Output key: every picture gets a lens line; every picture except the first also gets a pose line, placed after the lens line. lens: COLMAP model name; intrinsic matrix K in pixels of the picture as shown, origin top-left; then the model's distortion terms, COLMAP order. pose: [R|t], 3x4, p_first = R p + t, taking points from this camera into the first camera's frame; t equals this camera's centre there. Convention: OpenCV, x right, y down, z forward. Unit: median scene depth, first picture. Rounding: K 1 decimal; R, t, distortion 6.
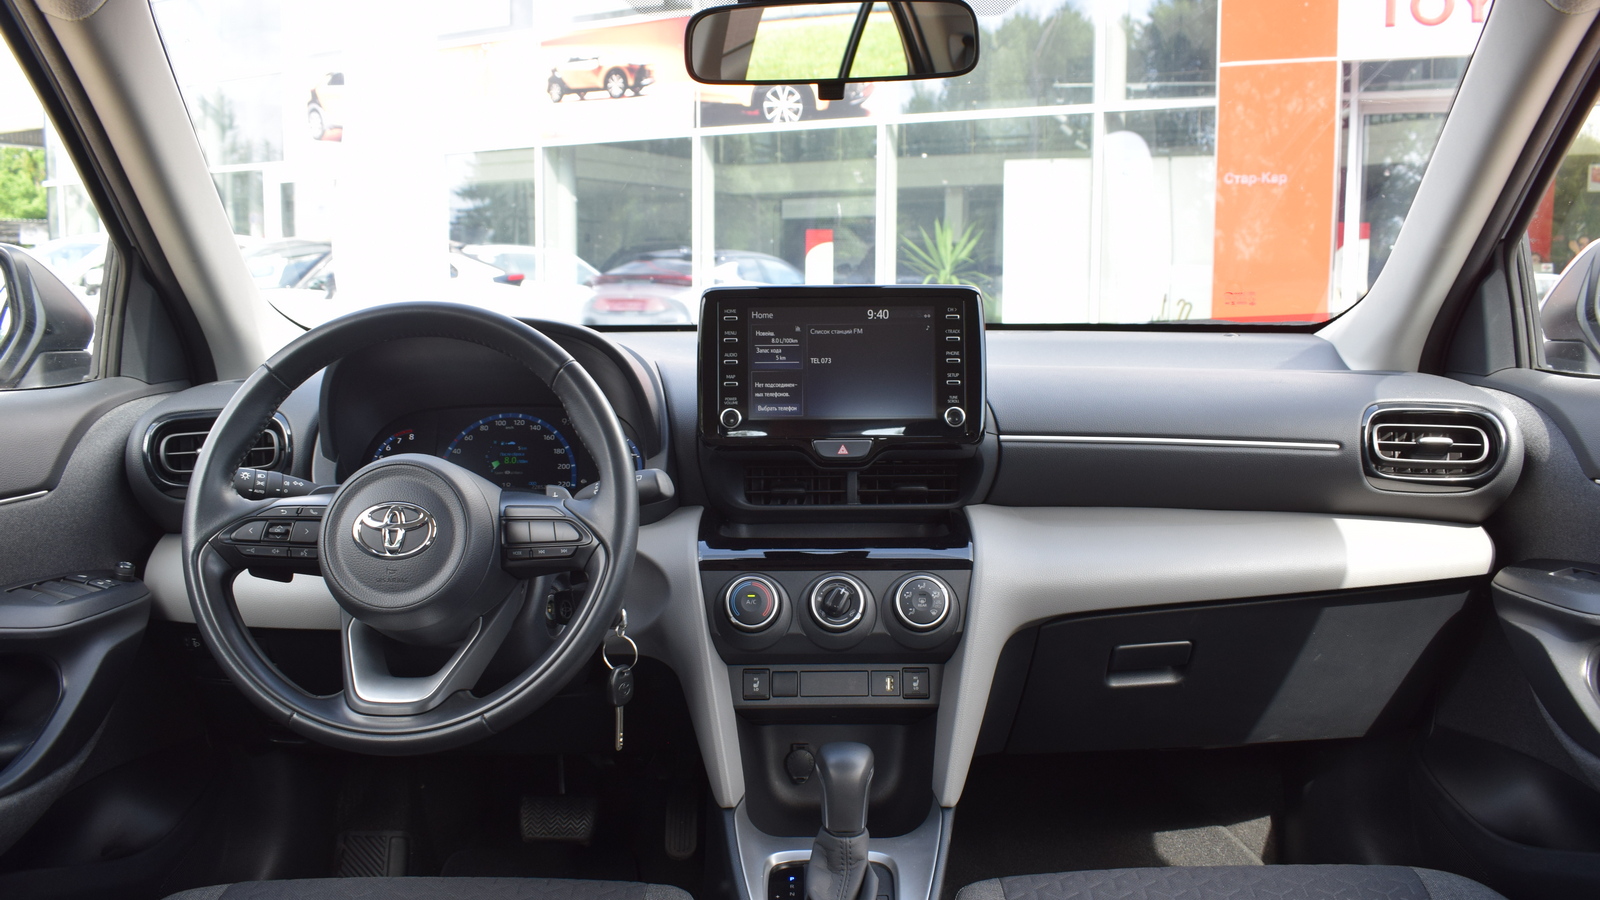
lens RADIAL K [[1310.1, 0, 800.0], [0, 1310.1, 450.0], [0, 0, 1]] dist [-0.080490, -0.004703]
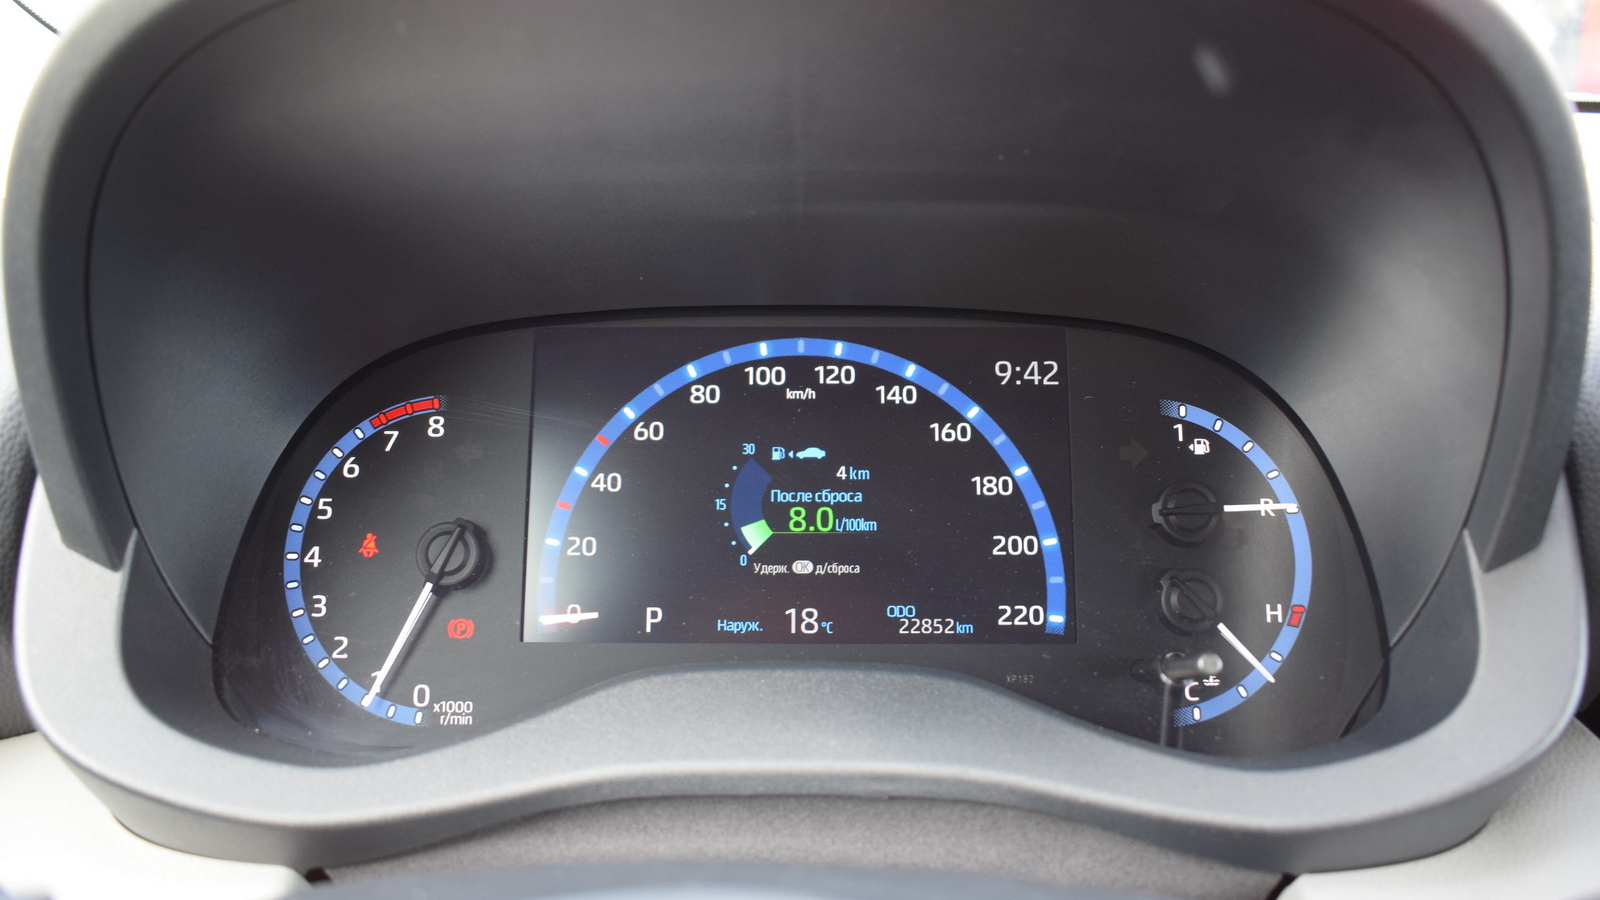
lens RADIAL K [[1384.0, 0, 800.0], [0, 1384.0, 450.0], [0, 0, 1]] dist [-0.086641, -0.002420]
pose [[0.999896, 0.007849, -0.012066, -0.251248], [-0.006553, 0.994567, 0.103895, -0.040490], [0.012816, -0.103806, 0.994515, 0.819448]]
